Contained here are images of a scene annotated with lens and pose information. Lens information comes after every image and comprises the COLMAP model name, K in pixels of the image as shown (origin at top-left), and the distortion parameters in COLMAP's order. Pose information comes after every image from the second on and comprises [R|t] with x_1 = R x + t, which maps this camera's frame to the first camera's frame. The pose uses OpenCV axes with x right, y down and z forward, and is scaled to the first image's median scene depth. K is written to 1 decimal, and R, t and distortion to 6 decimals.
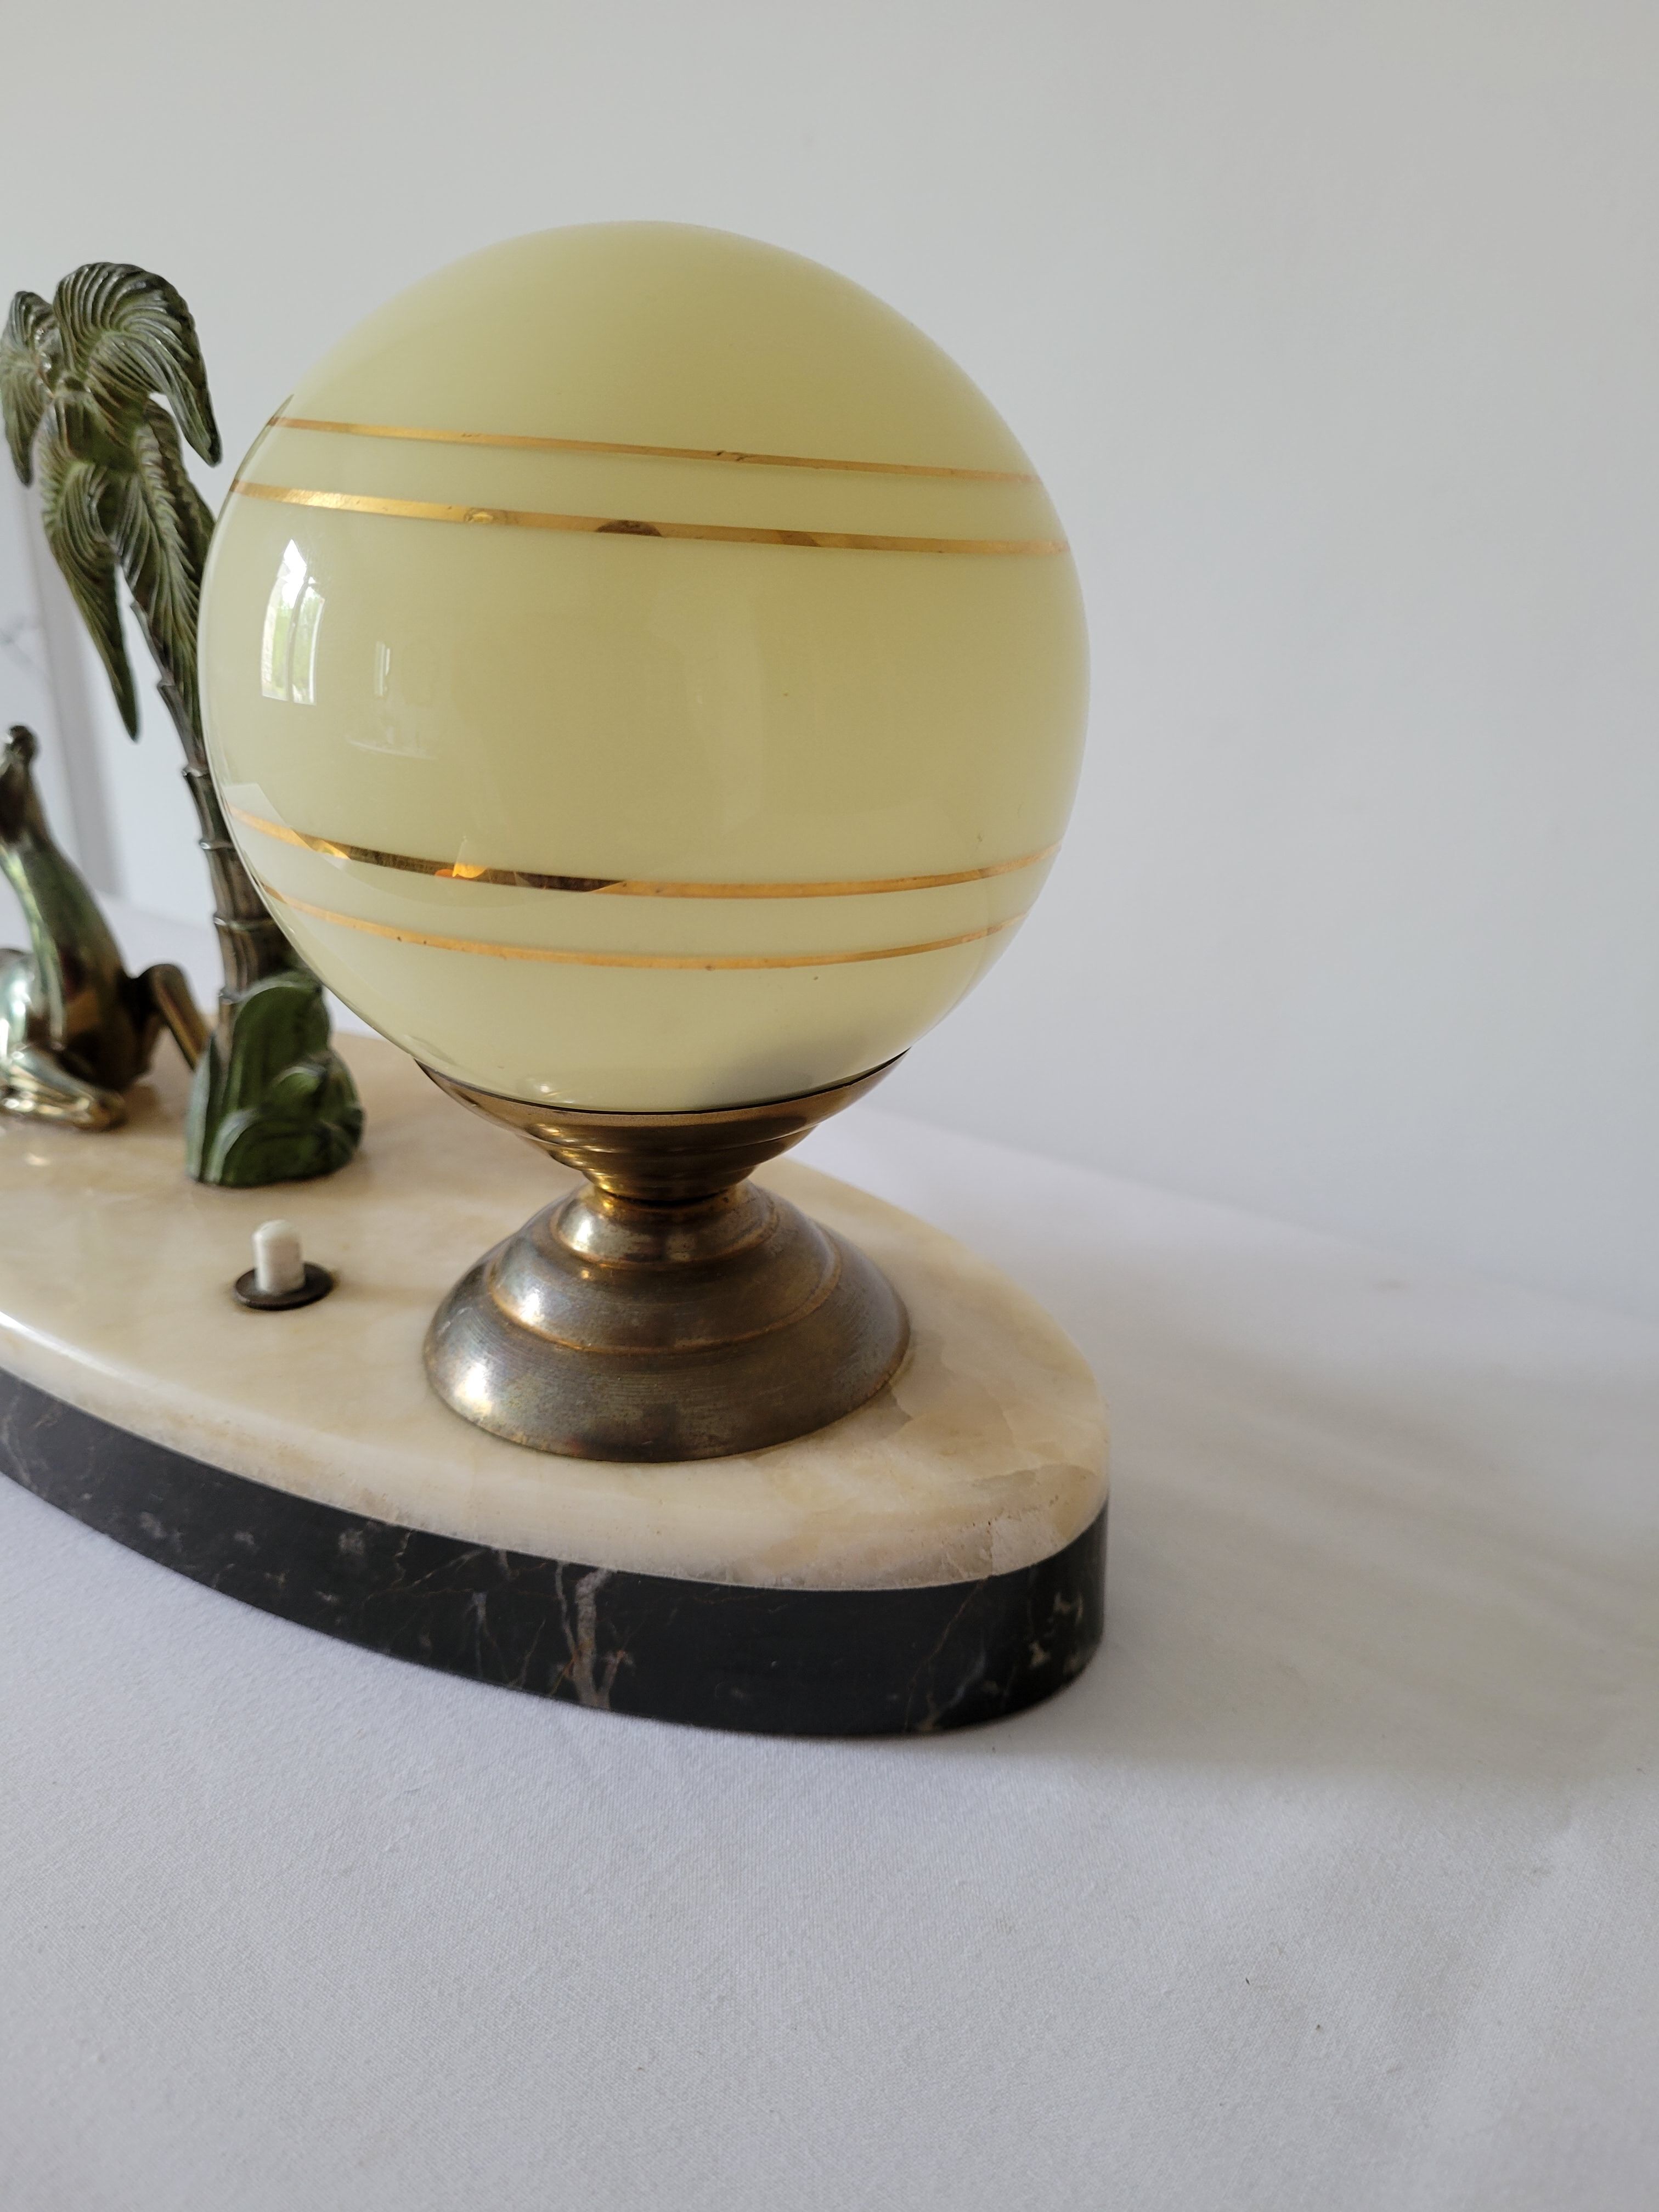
lens RADIAL K [[1693.3, 0, 888.4], [0, 1693.3, 1122.9], [0, 0, 1]] dist [0.000275, -0.001471]
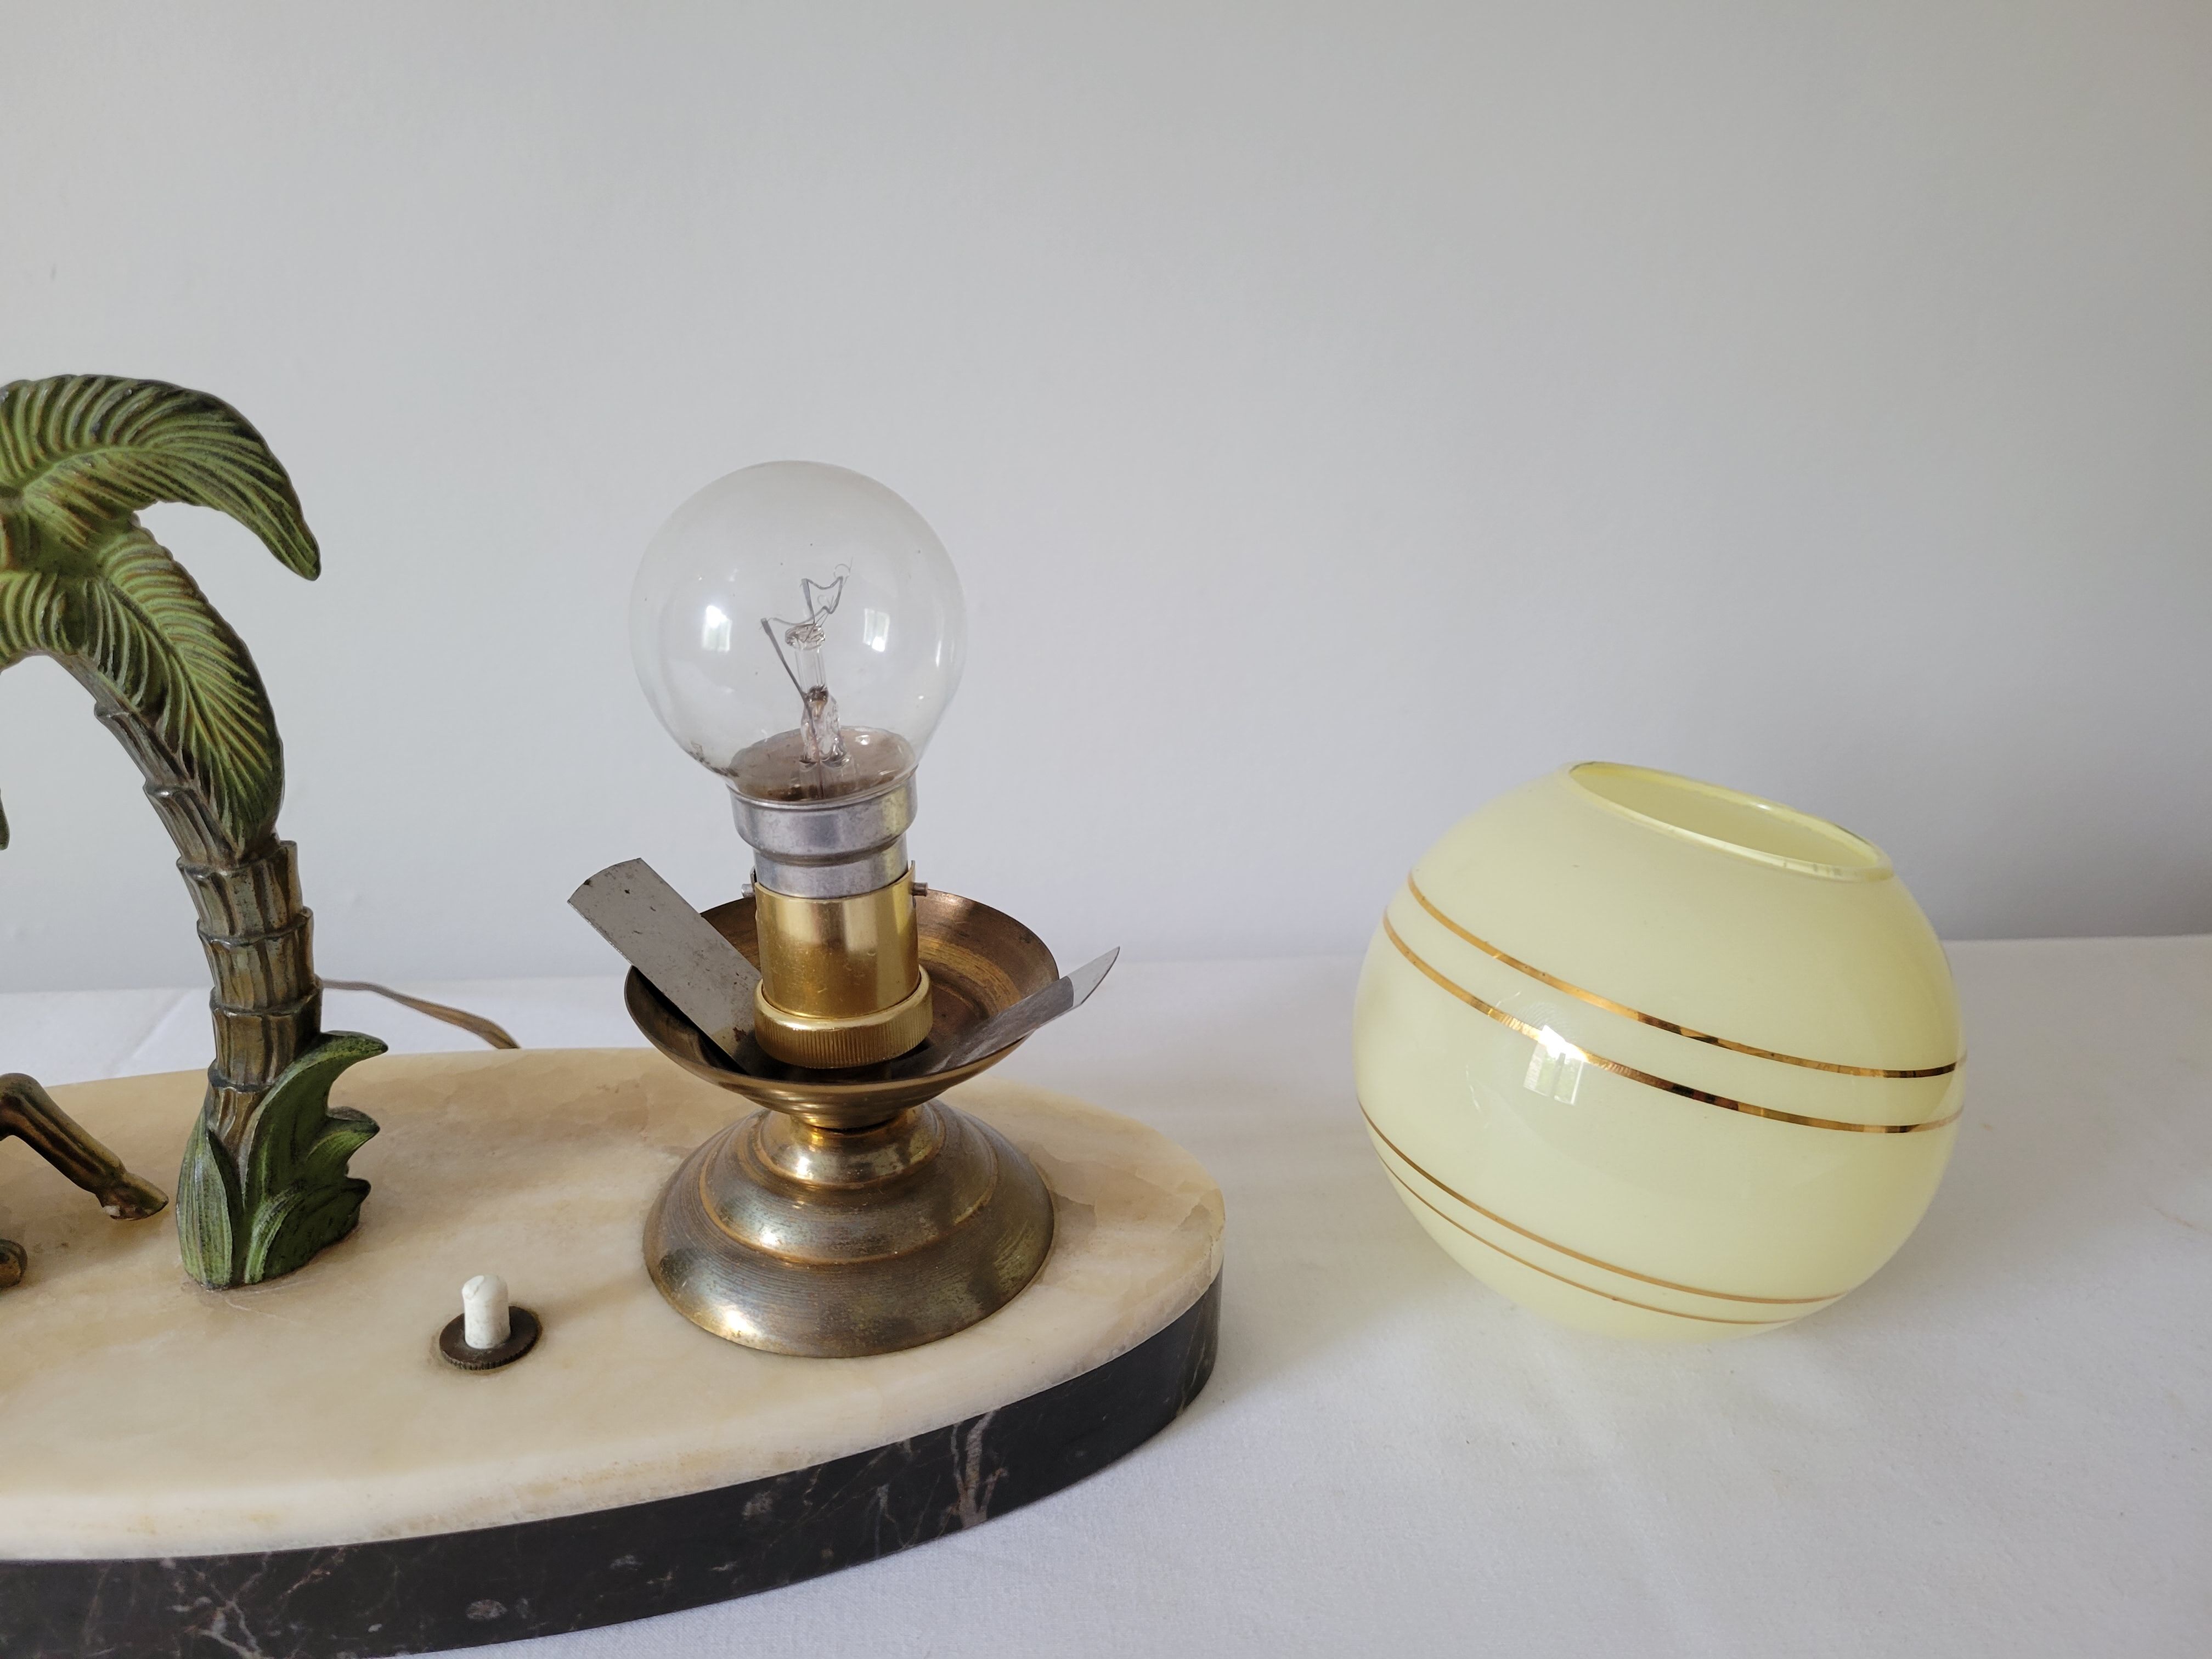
lens RADIAL K [[1657.8, 0, 1106.0], [0, 1657.8, 829.5], [0, 0, 1]] dist [-0.002001, -0.005917]
pose [[0.733677, -0.252149, 0.630983, -0.730826], [0.232728, 0.965684, 0.115294, -0.260634], [-0.638401, 0.062258, 0.767182, -0.022521]]
